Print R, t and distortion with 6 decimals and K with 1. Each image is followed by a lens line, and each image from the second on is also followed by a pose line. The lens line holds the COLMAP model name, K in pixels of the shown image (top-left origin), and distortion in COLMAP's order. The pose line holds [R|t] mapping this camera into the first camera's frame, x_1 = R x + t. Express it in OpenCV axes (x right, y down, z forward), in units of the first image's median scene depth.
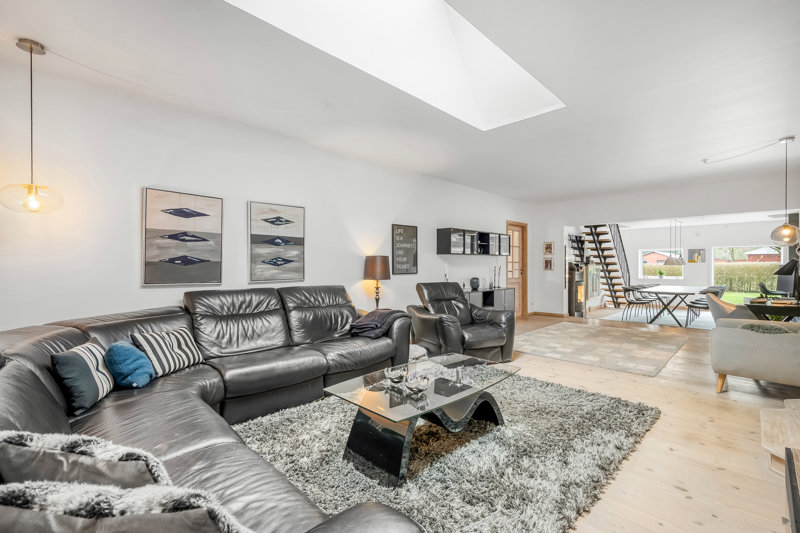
lens RADIAL K [[363.0, 0, 398.0], [0, 363.0, 266.4], [0, 0, 1]] dist [0.003139, 0.000229]
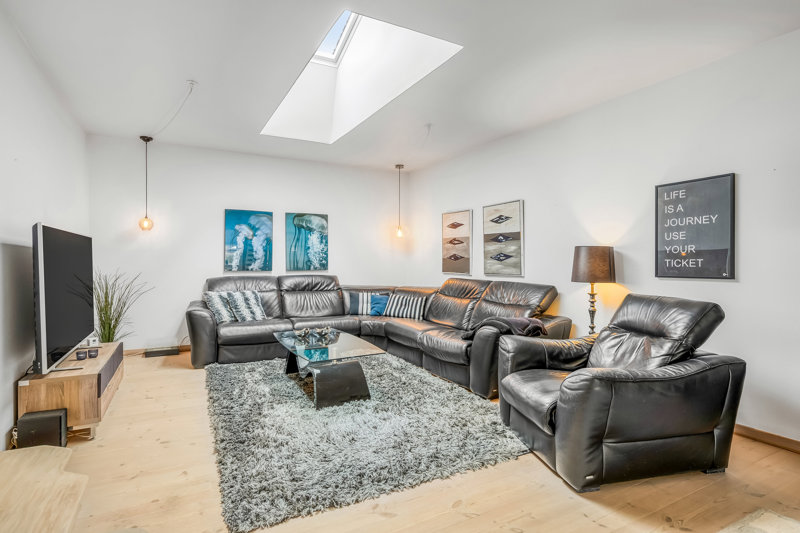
lens RADIAL K [[421.2, 0, 401.0], [0, 421.2, 264.4], [0, 0, 1]] dist [0.004261, 0.000400]
pose [[-0.295870, 0.008171, -0.955193, 0.949020], [-0.003939, 0.999944, 0.009774, -0.002598], [0.955220, 0.006654, -0.295821, 1.089855]]
